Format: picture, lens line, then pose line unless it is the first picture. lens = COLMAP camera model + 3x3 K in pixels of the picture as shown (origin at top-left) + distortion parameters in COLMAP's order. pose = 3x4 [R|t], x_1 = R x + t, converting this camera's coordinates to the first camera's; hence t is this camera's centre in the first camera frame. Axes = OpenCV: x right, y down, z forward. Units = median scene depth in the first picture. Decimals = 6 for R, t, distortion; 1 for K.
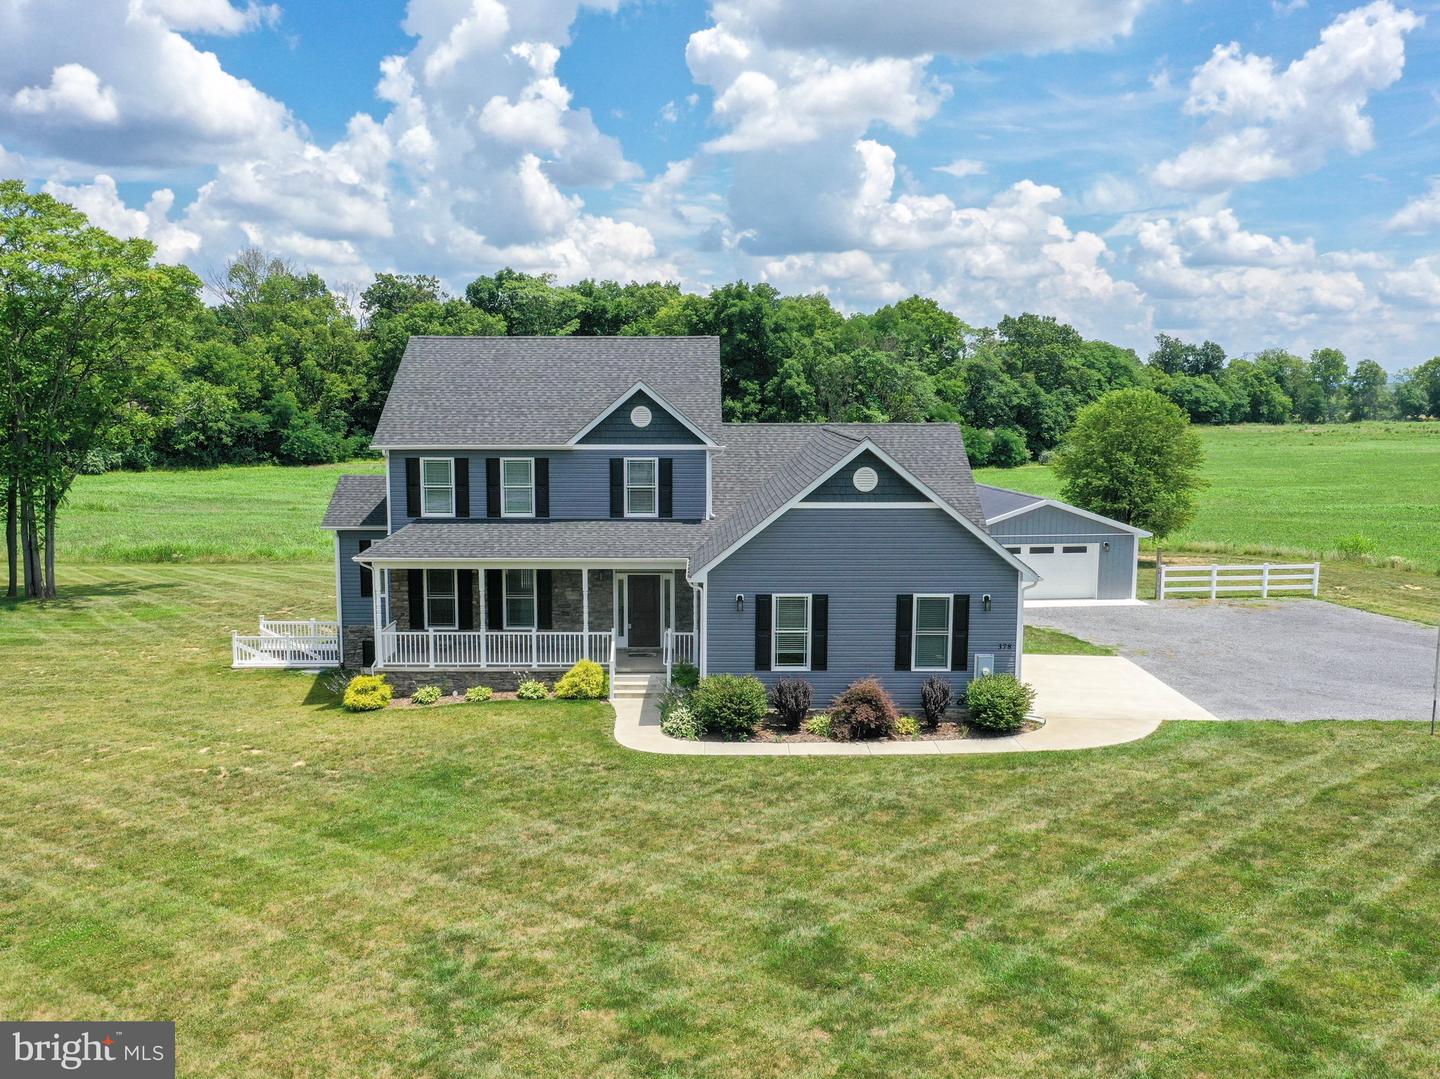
lens RADIAL K [[1309.3, 0, 682.2], [0, 1309.3, 586.6], [0, 0, 1]] dist [0.000636, 0.017901]
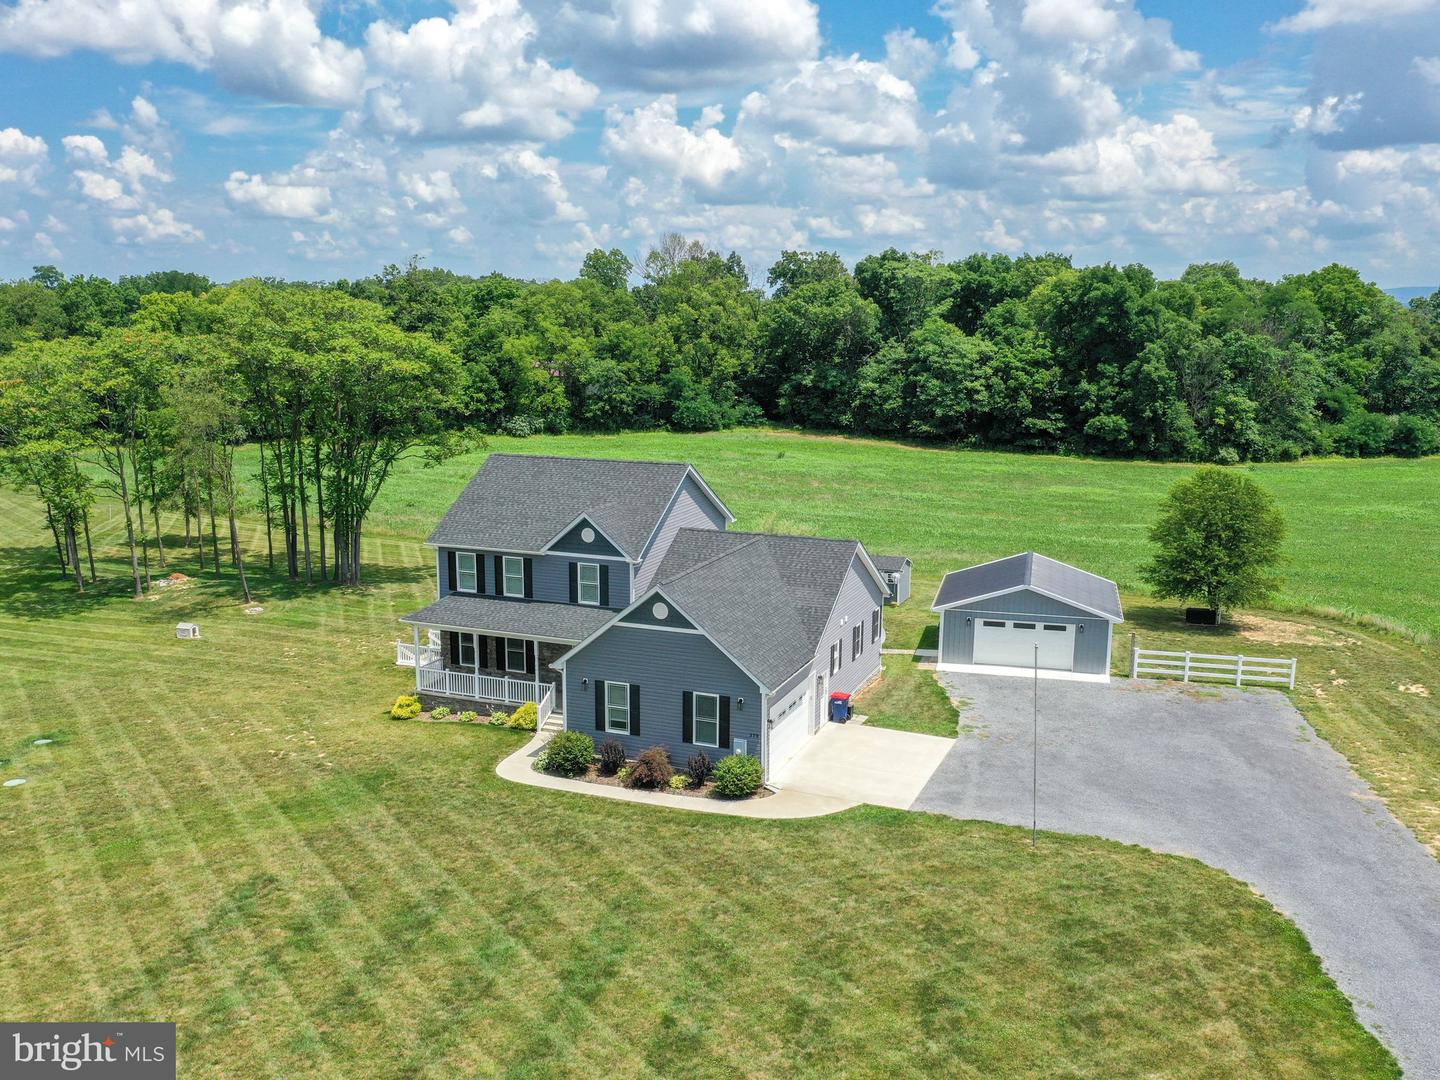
lens RADIAL K [[1309.3, 0, 682.2], [0, 1309.3, 587.1], [0, 0, 1]] dist [0.000636, 0.017901]
pose [[0.923267, 0.083718, -0.374925, 0.596043], [-0.058943, 0.995280, 0.077090, -0.187612], [0.379609, -0.049075, 0.923845, -0.278198]]
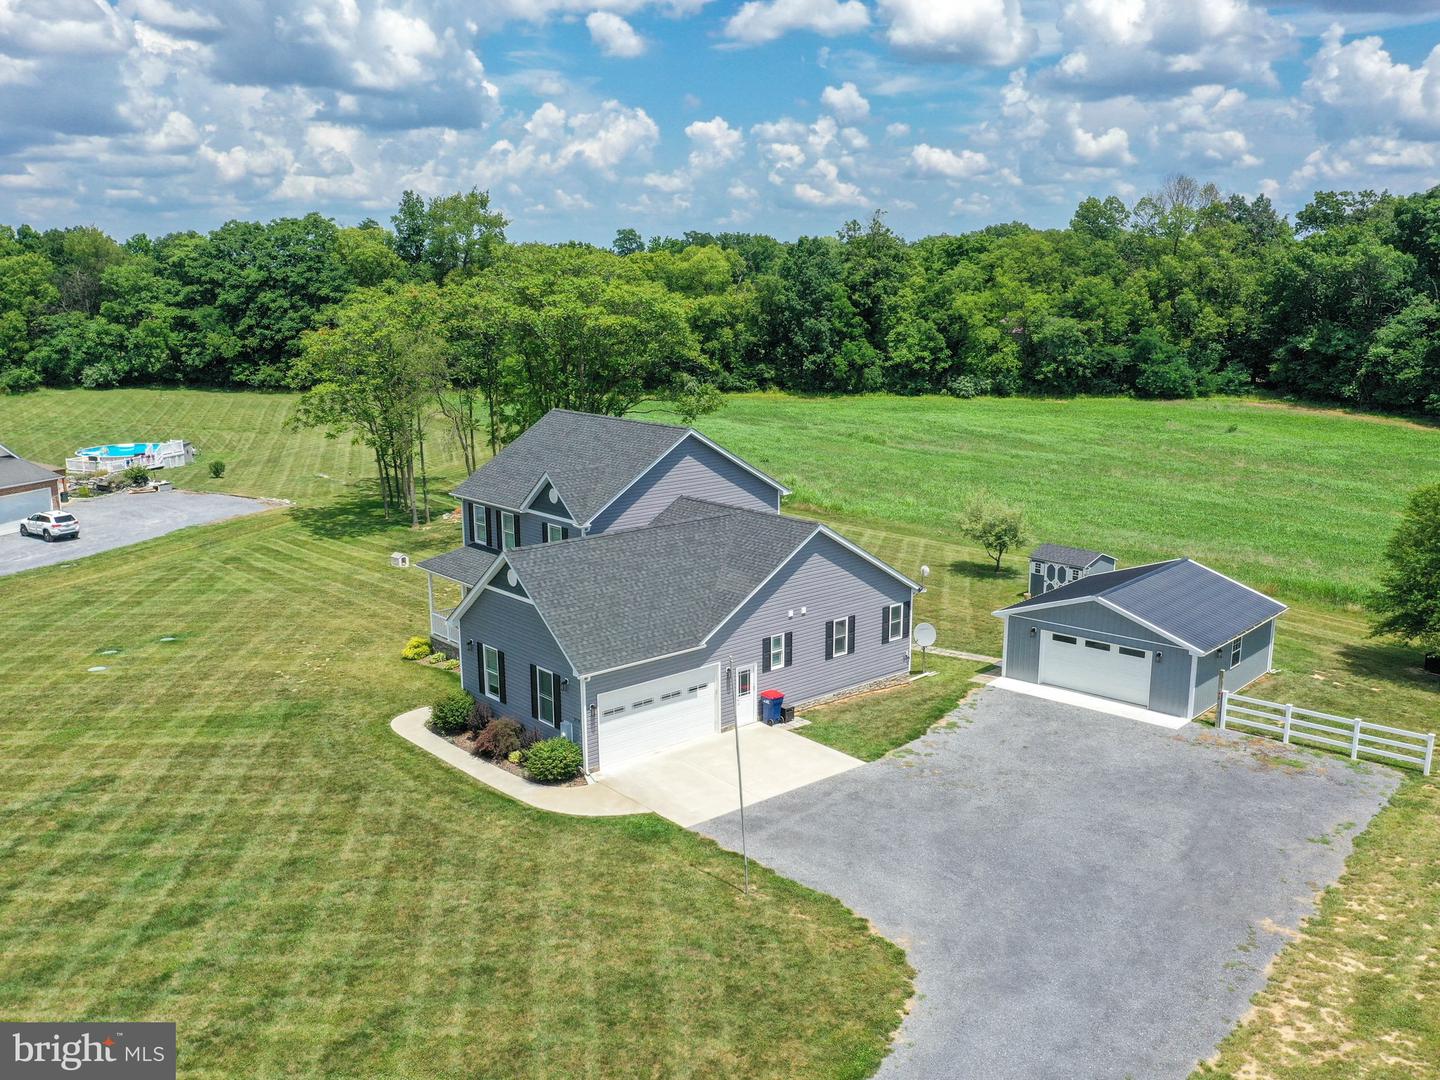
lens RADIAL K [[1300.2, 0, 683.9], [0, 1300.2, 588.5], [0, 0, 1]] dist [0.006880, 0.009072]
pose [[0.639822, 0.181227, -0.746850, 1.095479], [-0.103683, 0.983269, 0.149771, -0.251713], [0.761497, -0.018391, 0.647907, 0.205555]]
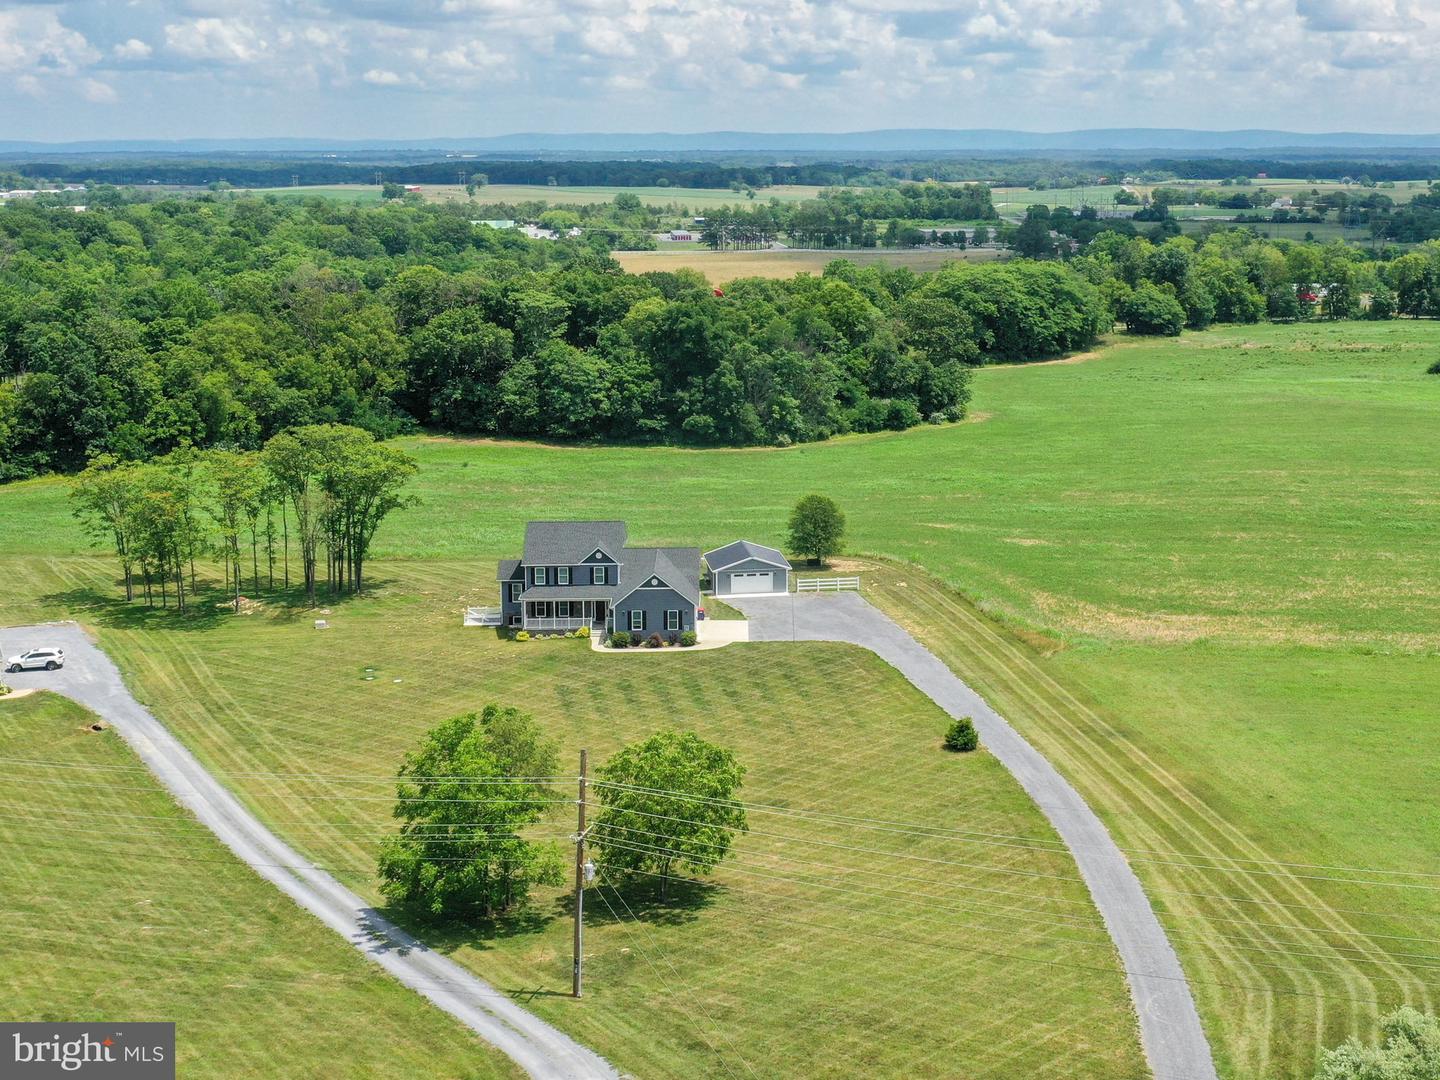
lens RADIAL K [[1894.3, 0, 802.7], [0, 1894.3, 435.7], [0, 0, 1]] dist [0.012034, 0.017762]
pose [[0.998526, -0.007412, 0.053774, 0.239641], [0.006785, 0.999907, 0.011836, -0.500348], [-0.053857, -0.011454, 0.998483, -4.027009]]
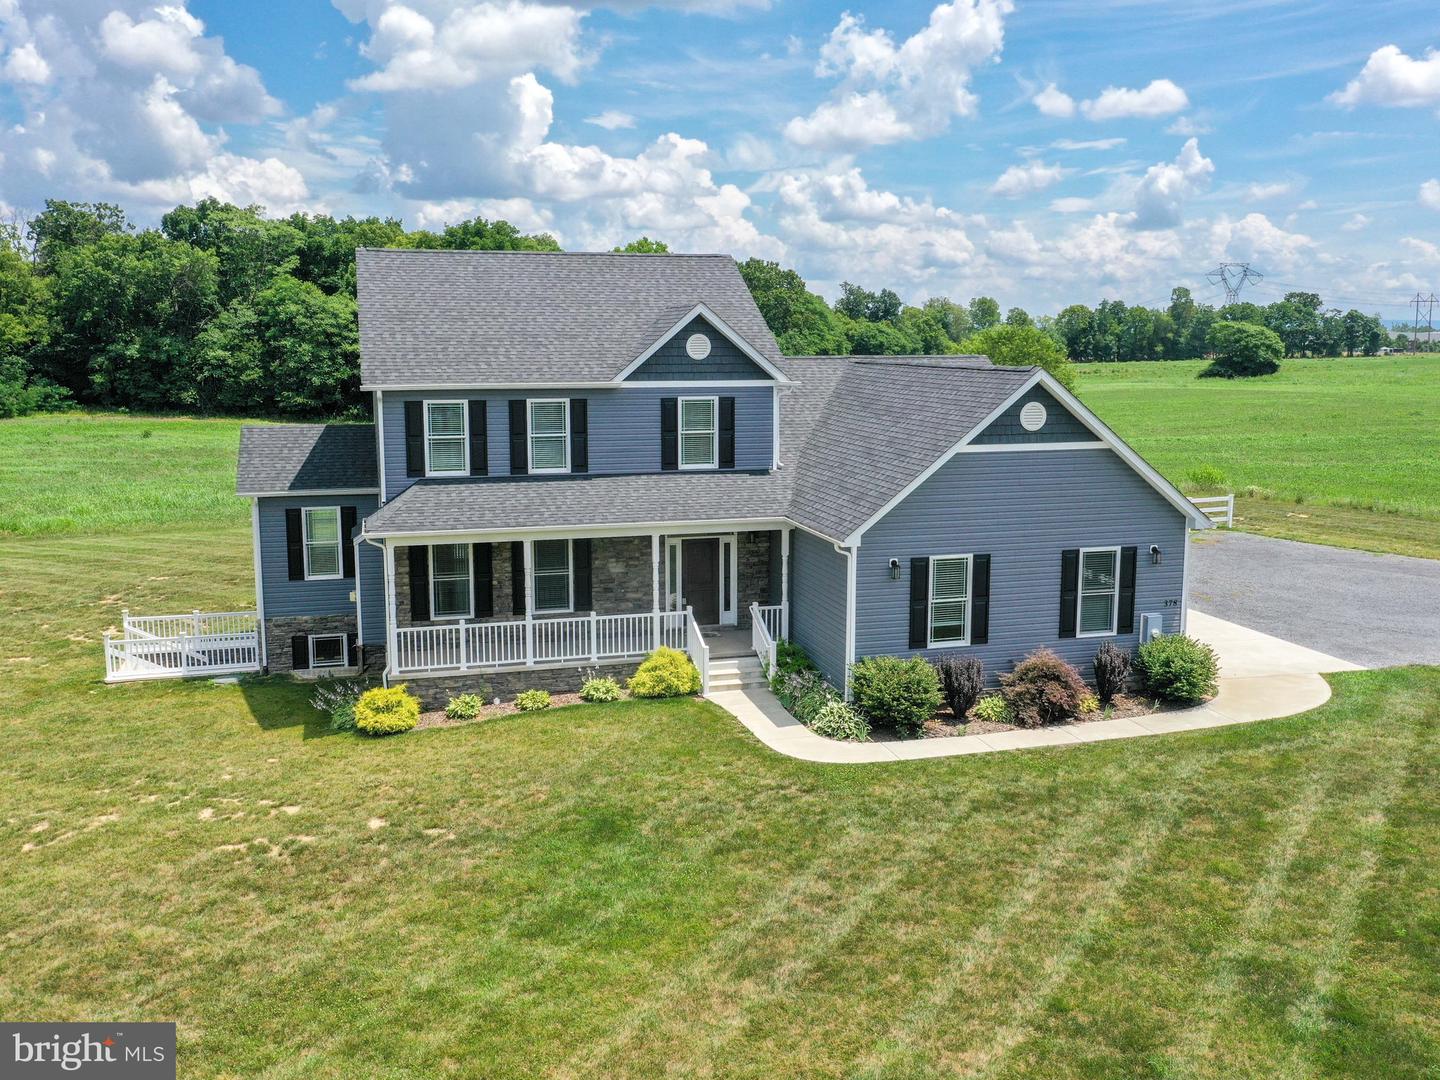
lens RADIAL K [[1292.7, 0, 720.0], [0, 1292.7, 540.0], [0, 0, 1]] dist [0.003596, -0.004250]
pose [[0.959760, -0.044447, 0.277281, -0.246504], [0.042637, 0.999012, 0.012557, -0.017915], [-0.277565, -0.000229, 0.960707, 0.213256]]
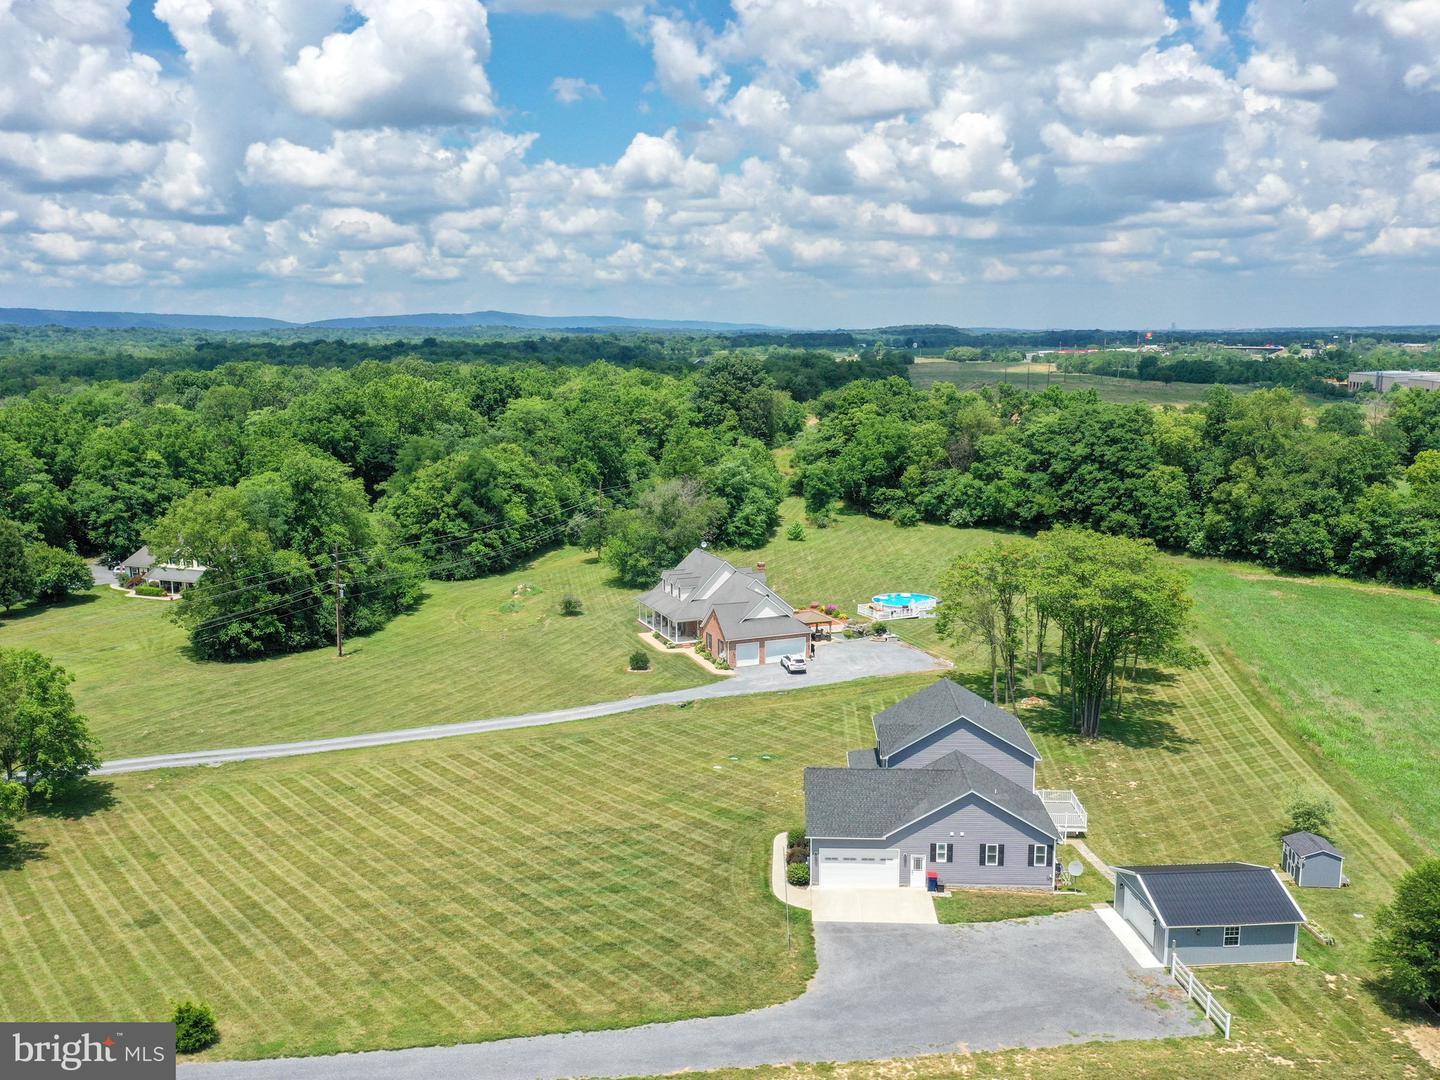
lens RADIAL K [[1309.3, 0, 682.2], [0, 1309.3, 587.1], [0, 0, 1]] dist [0.000636, 0.017901]
pose [[-0.072466, 0.195361, -0.978050, 2.404362], [-0.135086, 0.969670, 0.203696, -0.866811], [0.988180, 0.146882, -0.043877, 0.671999]]
